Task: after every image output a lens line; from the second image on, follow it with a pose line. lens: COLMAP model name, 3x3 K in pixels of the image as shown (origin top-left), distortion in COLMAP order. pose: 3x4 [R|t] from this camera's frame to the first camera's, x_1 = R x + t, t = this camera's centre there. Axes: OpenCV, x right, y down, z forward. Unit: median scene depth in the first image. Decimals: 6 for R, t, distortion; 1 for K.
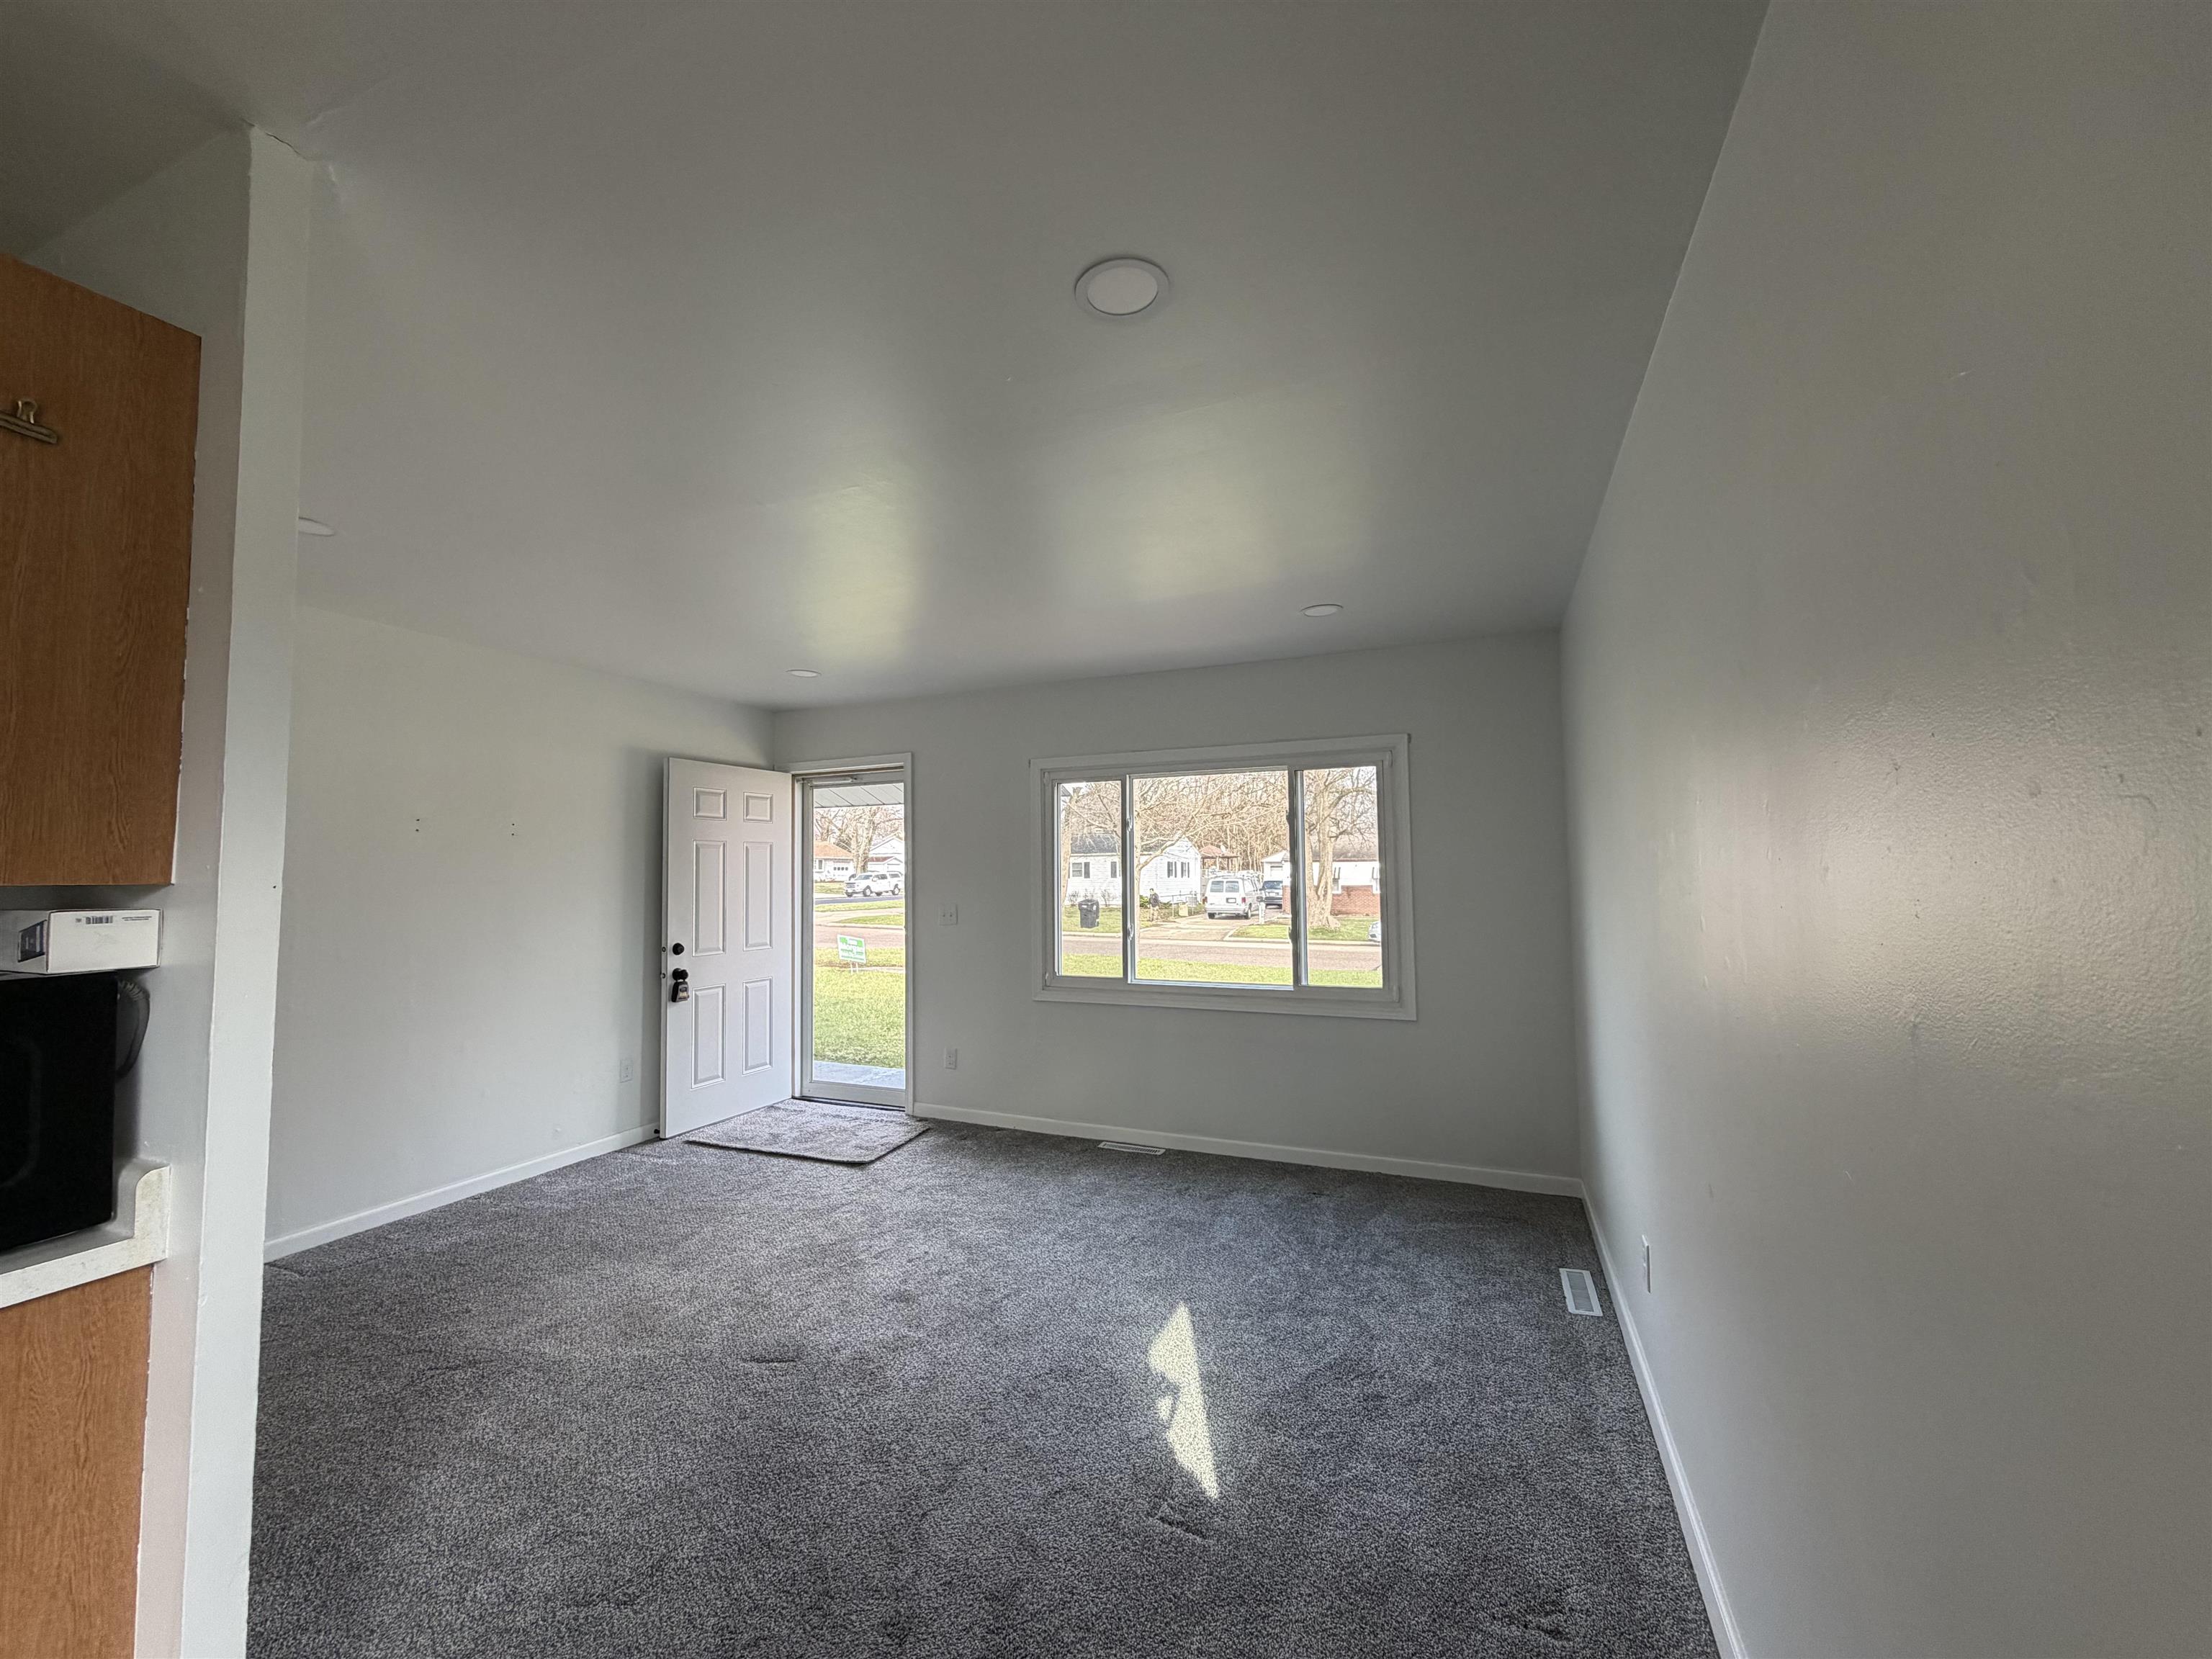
lens RADIAL K [[881.1, 0, 1100.8], [0, 881.1, 830.3], [0, 0, 1]] dist [0.000644, 0.000087]
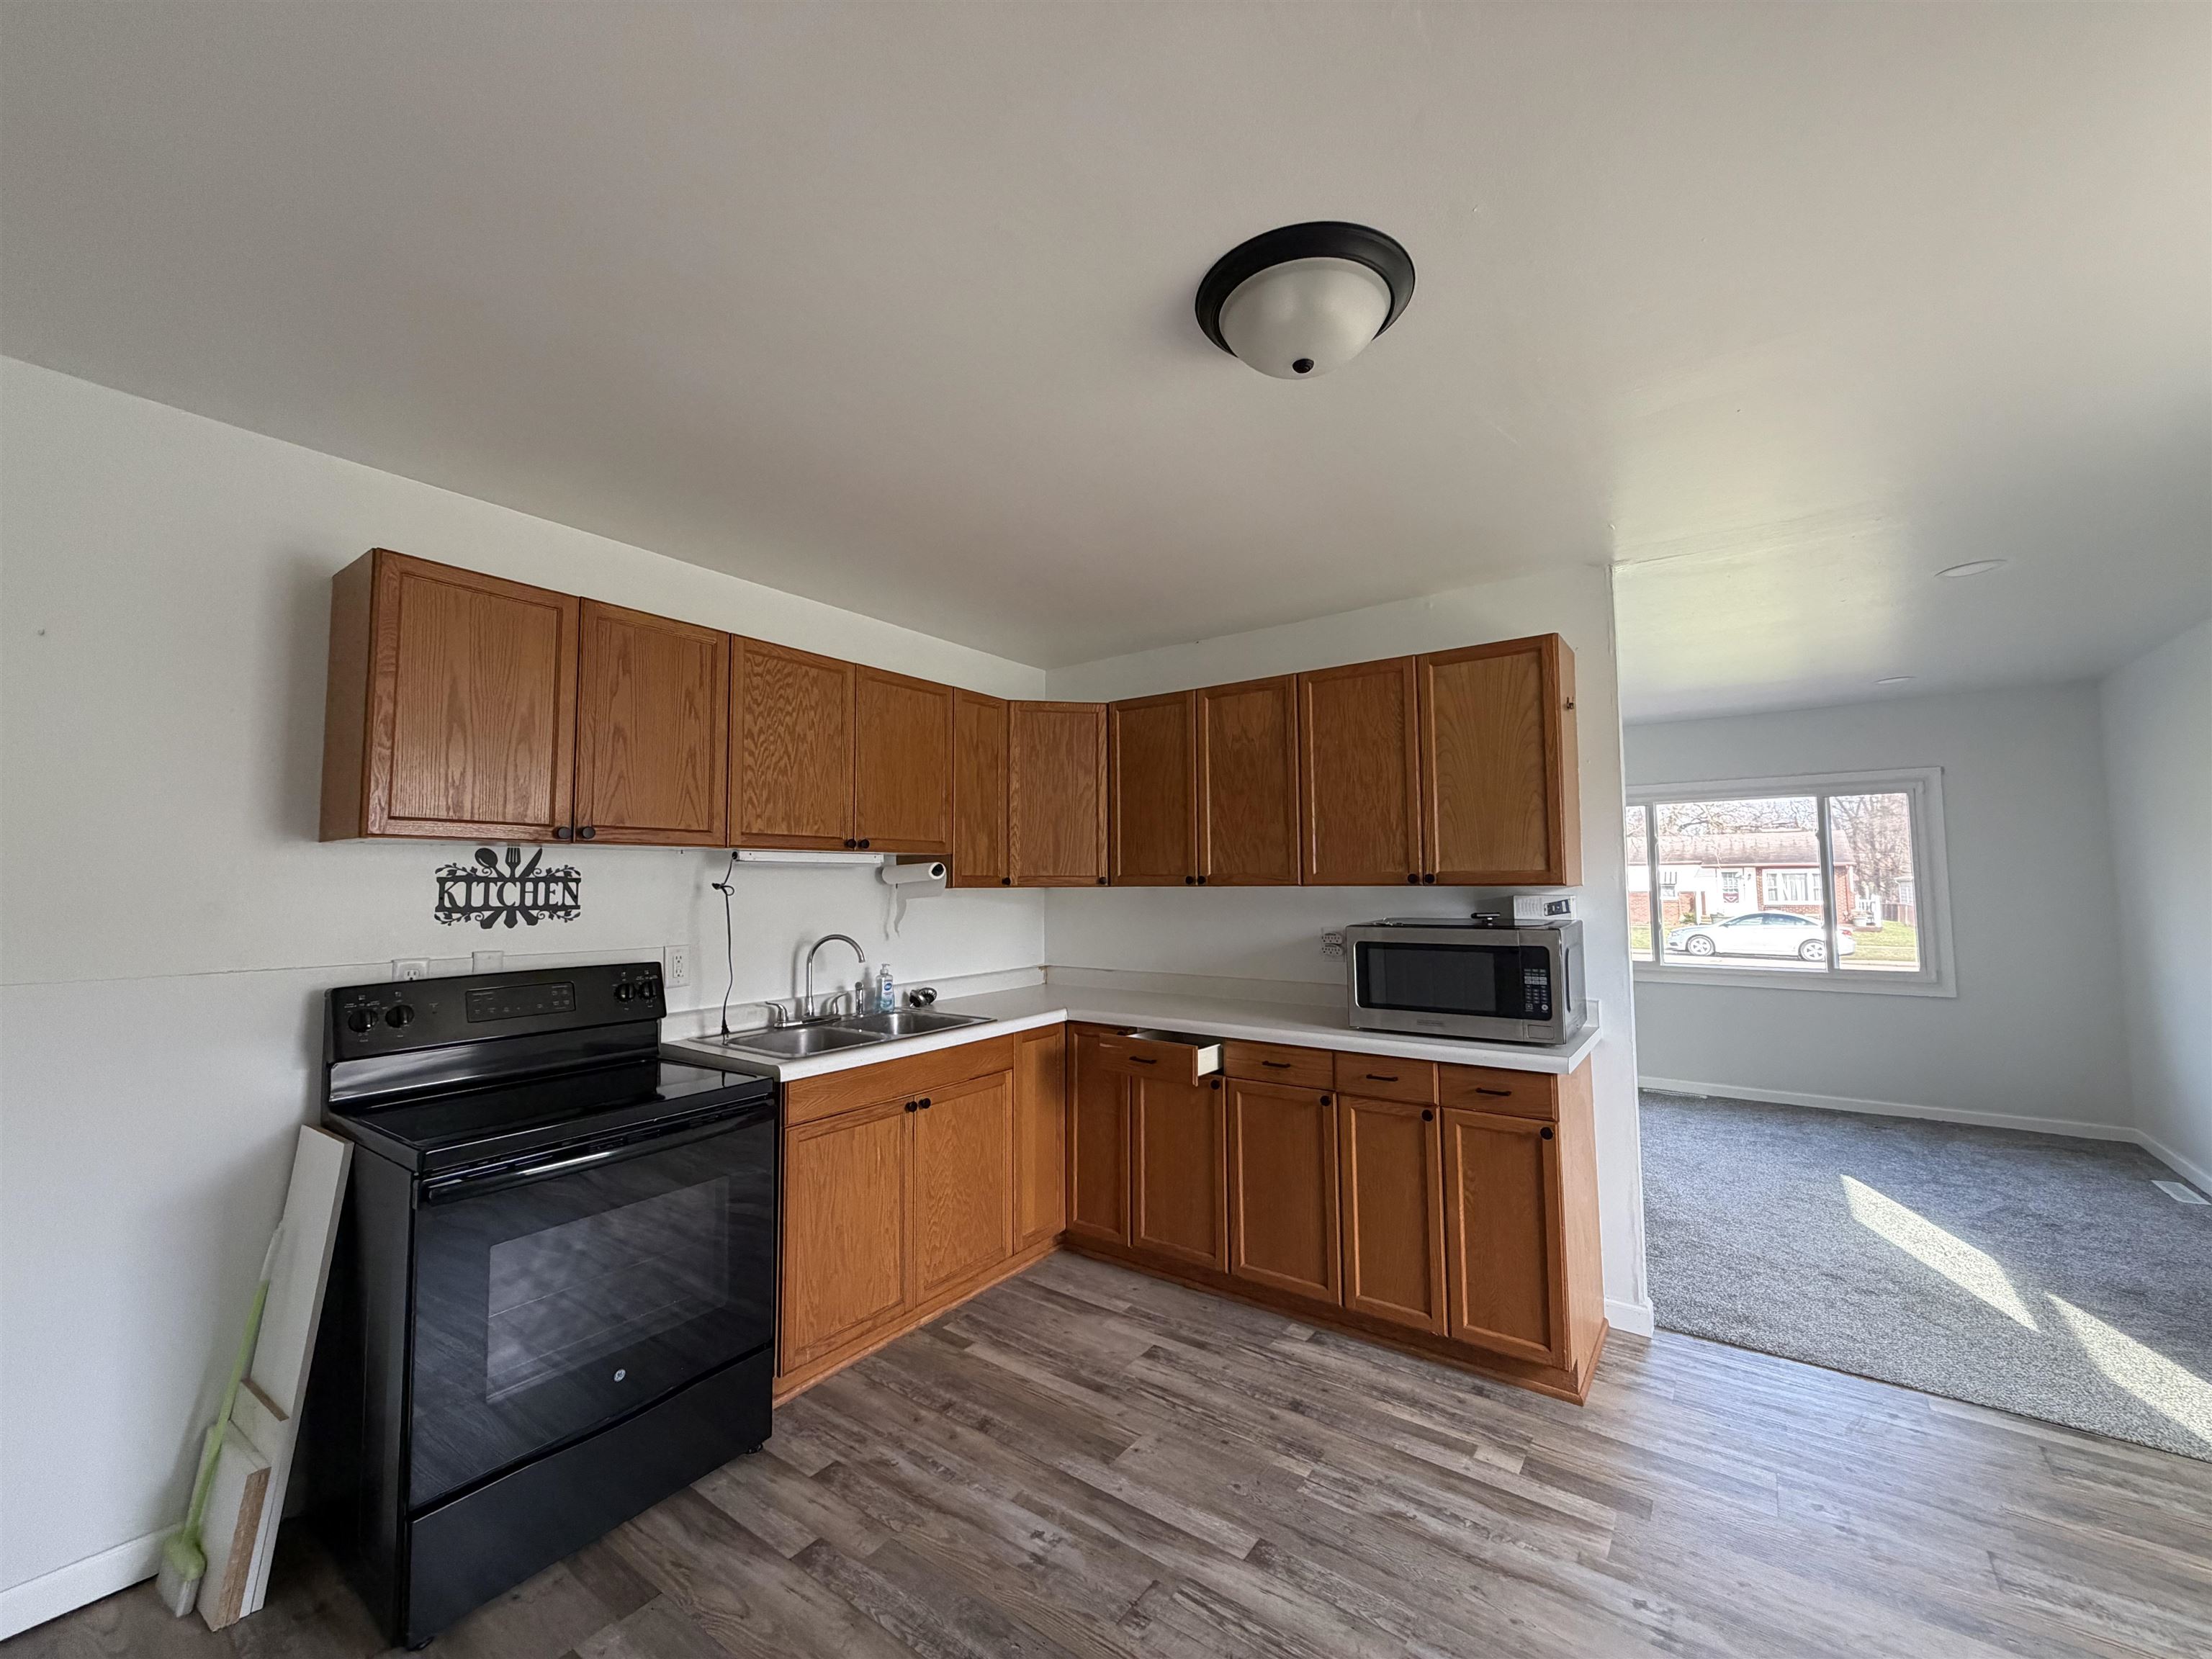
lens RADIAL K [[881.1, 0, 1100.8], [0, 881.1, 830.3], [0, 0, 1]] dist [0.000644, 0.000087]
pose [[0.973111, -0.012114, -0.230019, -0.509228], [0.010723, 0.999916, -0.007297, -0.023725], [0.230088, 0.004634, 0.973159, -0.471532]]
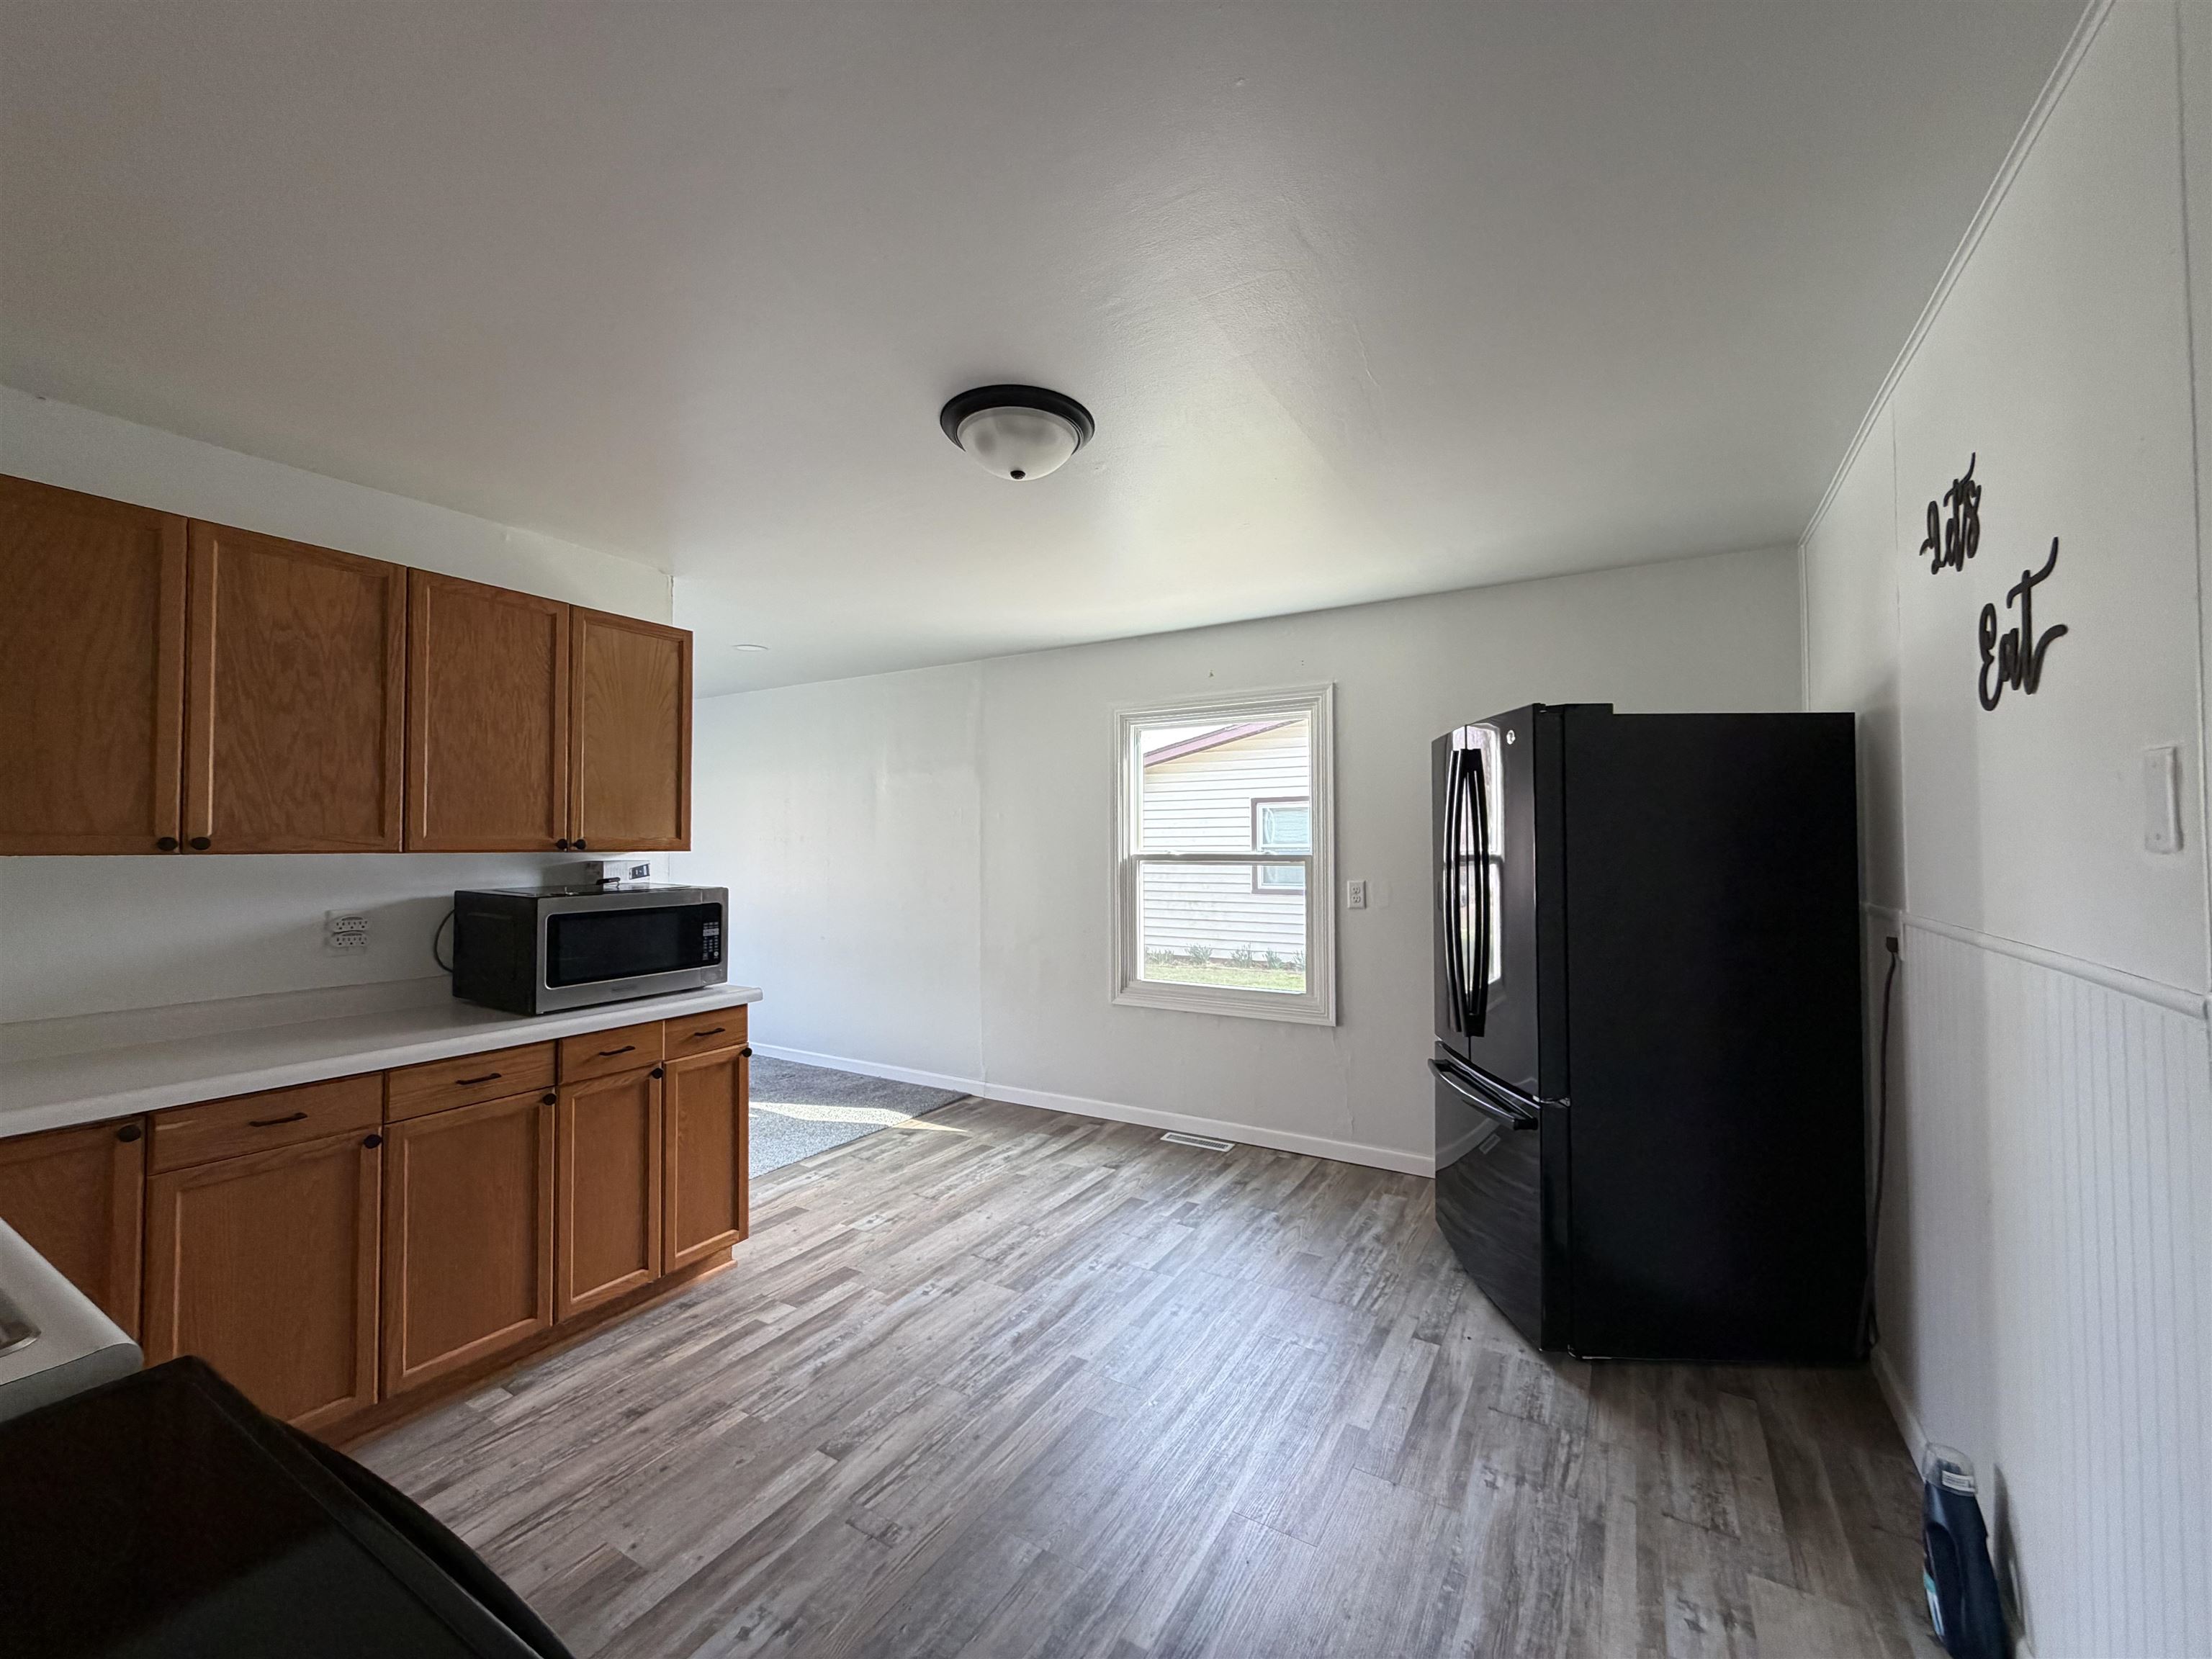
lens RADIAL K [[881.1, 0, 1100.8], [0, 881.1, 830.3], [0, 0, 1]] dist [0.000644, 0.000087]
pose [[0.139226, 0.025994, 0.989919, -1.011284], [-0.048994, 0.998612, -0.019332, -0.005134], [-0.989048, -0.045809, 0.140306, -0.220062]]
